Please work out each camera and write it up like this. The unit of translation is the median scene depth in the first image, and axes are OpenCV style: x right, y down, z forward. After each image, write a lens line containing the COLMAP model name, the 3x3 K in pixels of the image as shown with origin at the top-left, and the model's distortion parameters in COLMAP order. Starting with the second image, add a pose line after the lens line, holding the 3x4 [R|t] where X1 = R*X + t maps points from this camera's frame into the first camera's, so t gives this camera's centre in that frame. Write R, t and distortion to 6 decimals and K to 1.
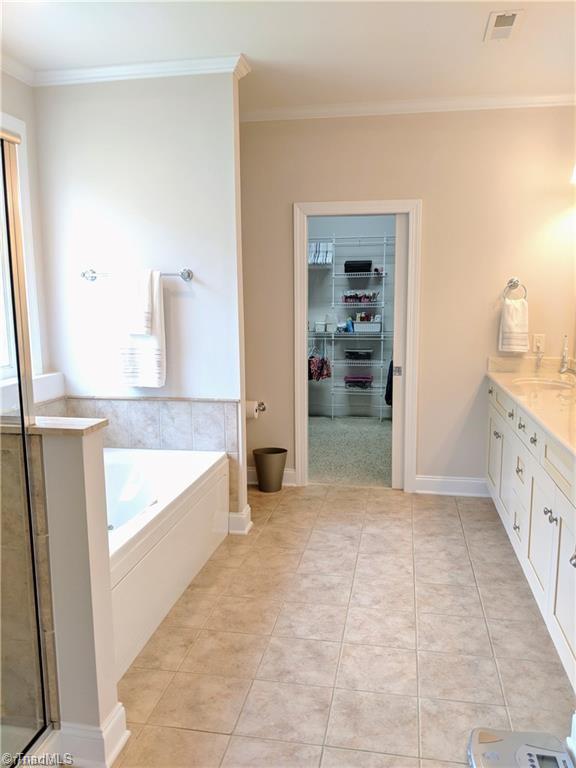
lens RADIAL K [[629.6, 0, 288.0], [0, 629.6, 384.0], [0, 0, 1]] dist [0.063279, -0.109068]
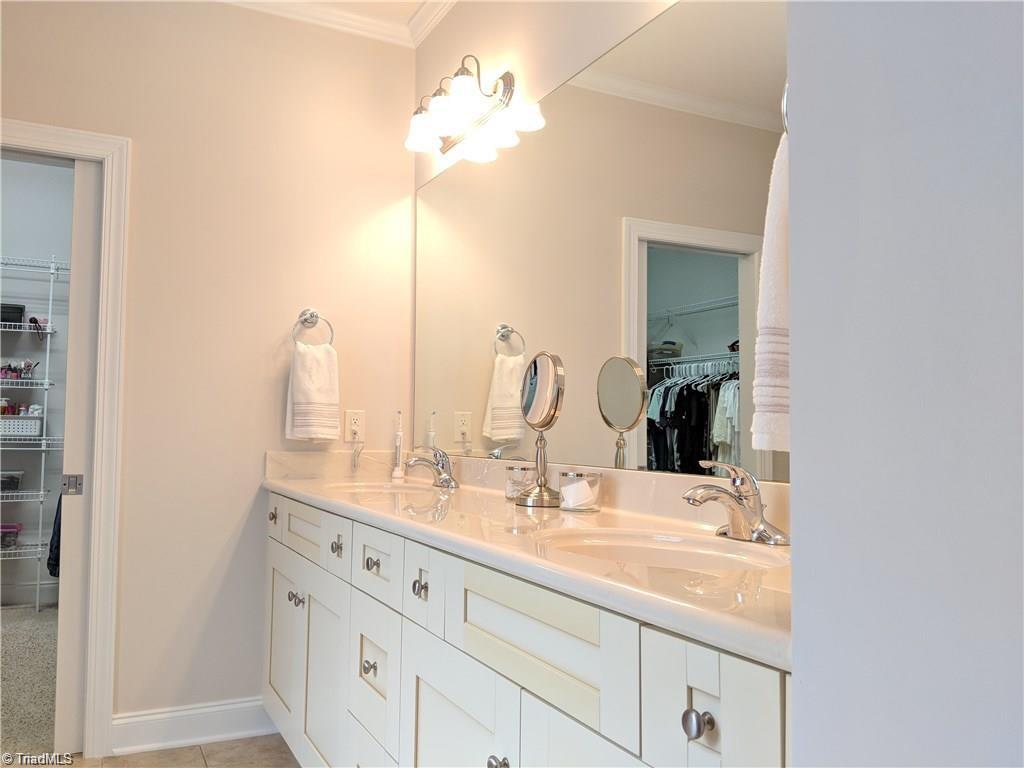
lens RADIAL K [[839.4, 0, 512.0], [0, 839.4, 384.0], [0, 0, 1]] dist [0.063279, -0.109068]
pose [[0.800539, 0.048517, 0.597313, 0.058652], [0.068514, 0.982773, -0.171650, 0.036120], [-0.595351, 0.178337, 0.783424, 0.318516]]
